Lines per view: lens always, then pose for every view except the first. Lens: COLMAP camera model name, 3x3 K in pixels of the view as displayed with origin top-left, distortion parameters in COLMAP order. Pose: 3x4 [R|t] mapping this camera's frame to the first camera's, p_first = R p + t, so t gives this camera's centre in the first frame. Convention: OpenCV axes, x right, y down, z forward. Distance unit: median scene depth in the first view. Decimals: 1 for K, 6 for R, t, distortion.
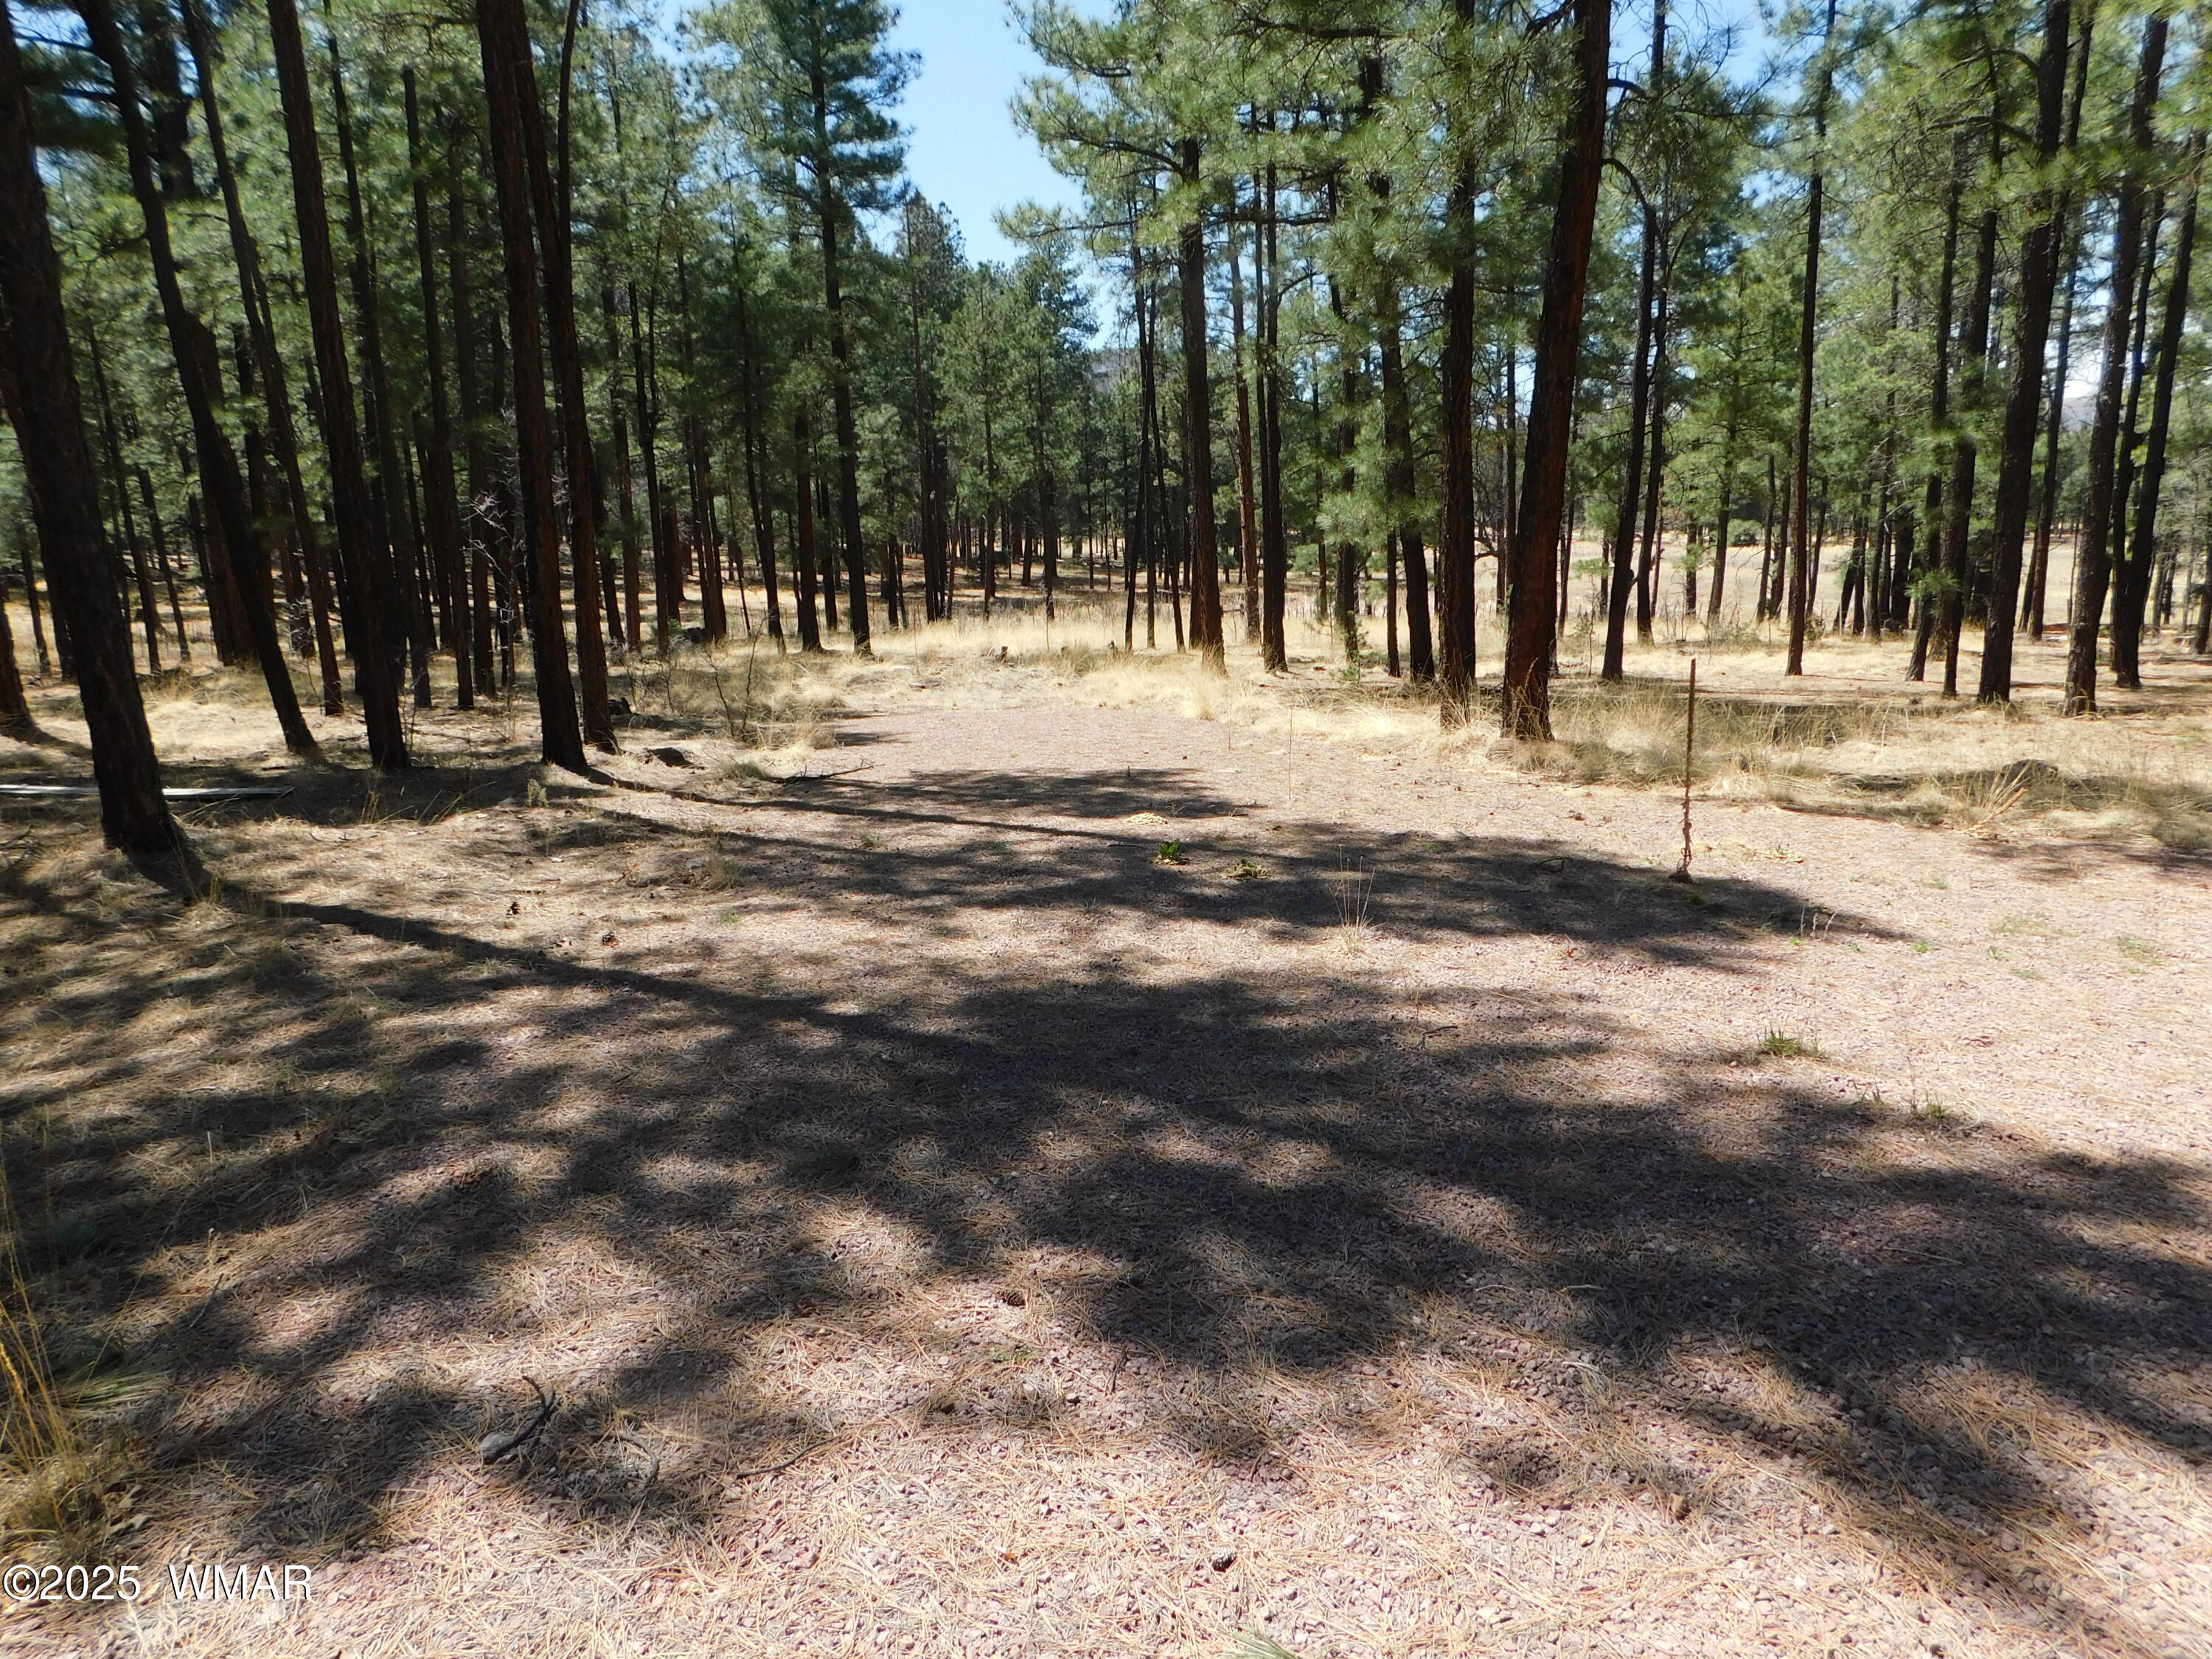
lens RADIAL K [[1454.1, 0, 1106.0], [0, 1454.1, 829.5], [0, 0, 1]] dist [-0.106603, 0.091645]
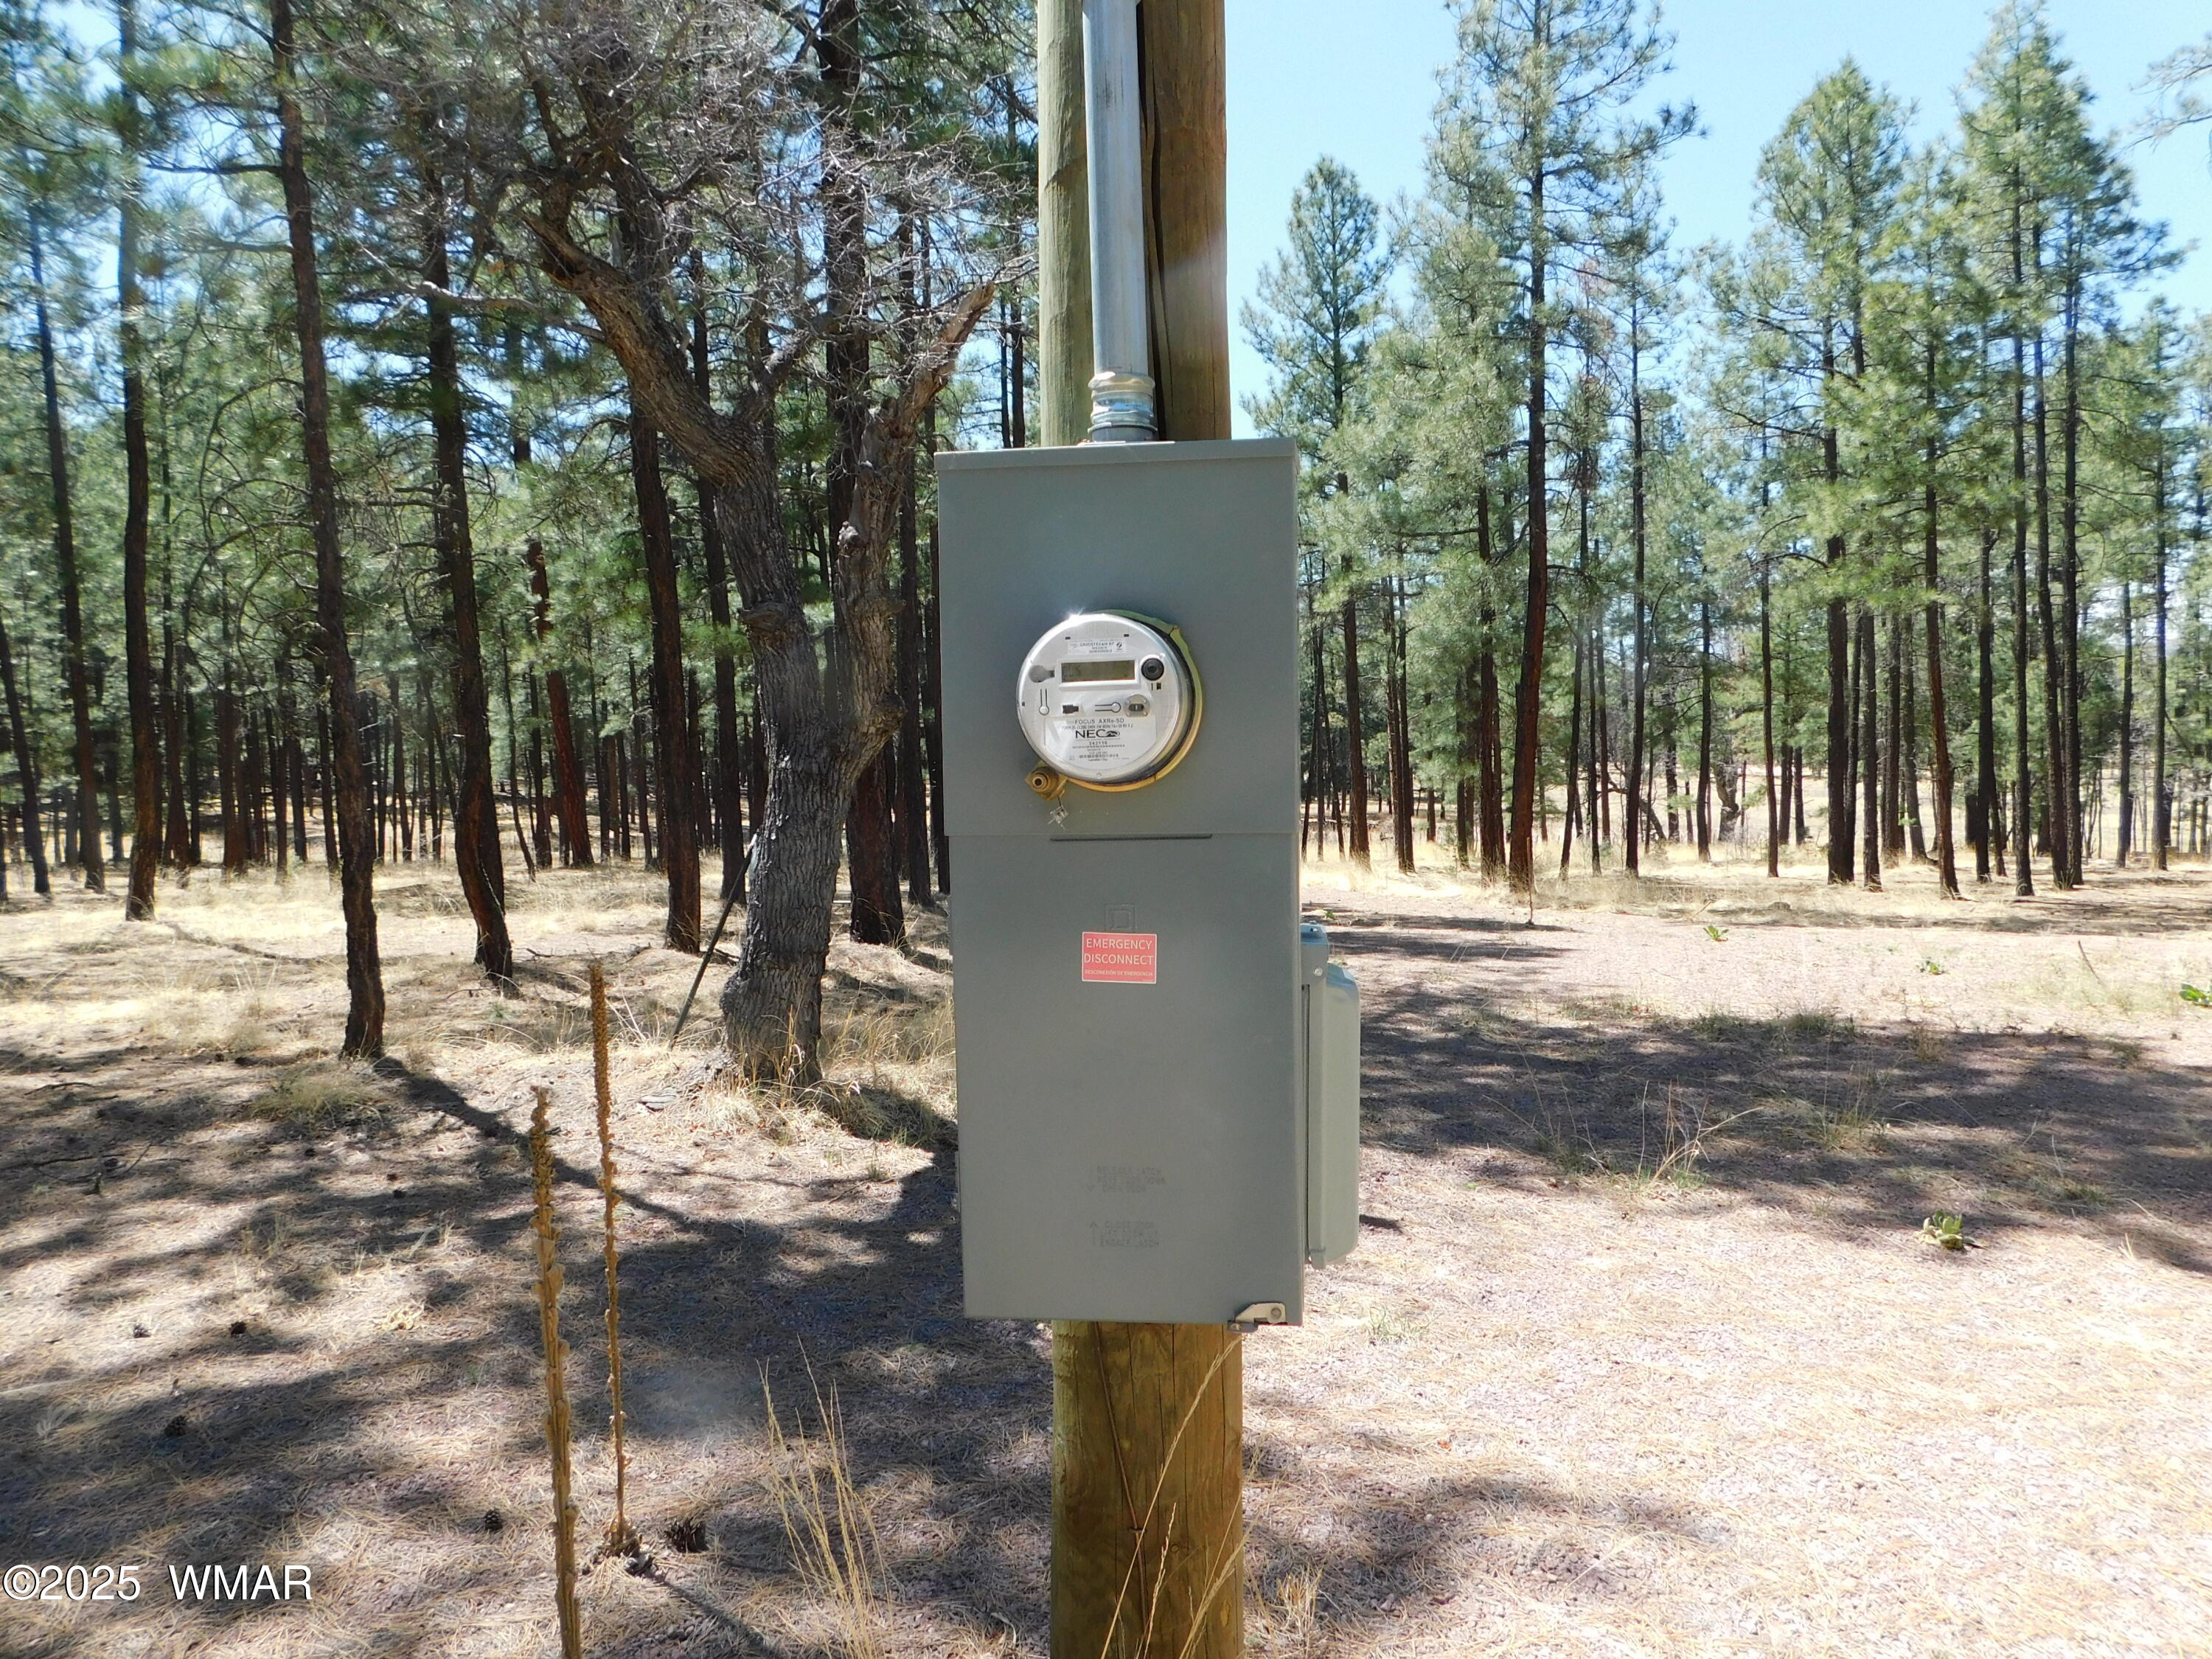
lens RADIAL K [[1454.1, 0, 1106.0], [0, 1454.1, 829.5], [0, 0, 1]] dist [-0.106603, 0.091645]
pose [[0.993440, 0.006036, -0.114194, -0.017276], [-0.024311, 0.986926, -0.159329, 0.082488], [0.111739, 0.161060, 0.980599, -0.449815]]
